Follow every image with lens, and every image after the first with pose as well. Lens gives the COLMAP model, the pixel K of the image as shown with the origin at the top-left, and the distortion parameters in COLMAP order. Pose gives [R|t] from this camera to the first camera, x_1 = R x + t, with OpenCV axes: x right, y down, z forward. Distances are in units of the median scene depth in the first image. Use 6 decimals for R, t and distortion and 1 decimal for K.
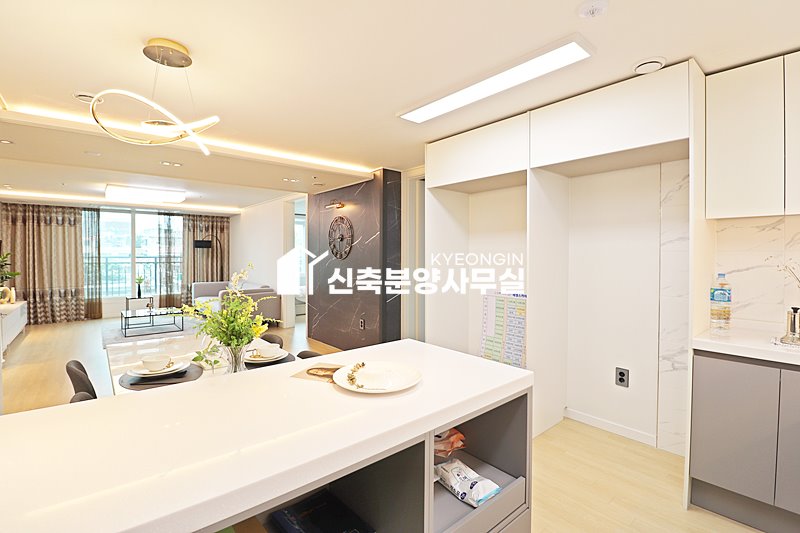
lens RADIAL K [[368.2, 0, 405.2], [0, 368.2, 259.5], [0, 0, 1]] dist [-0.004087, -0.012291]
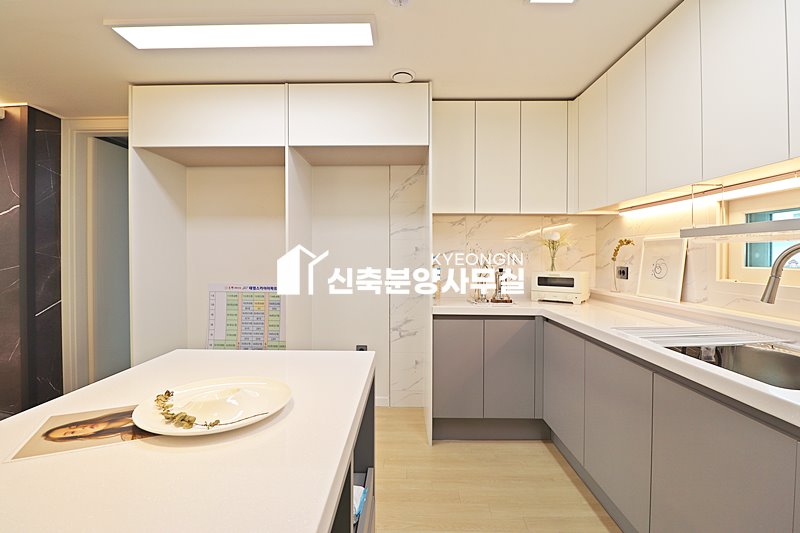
lens RADIAL K [[368.2, 0, 400.6], [0, 368.2, 260.6], [0, 0, 1]] dist [-0.004087, -0.012291]
pose [[0.661119, -0.008788, 0.750230, -0.174966], [0.009922, 0.999946, 0.002970, 0.041439], [-0.750216, 0.005480, 0.661171, 0.187386]]
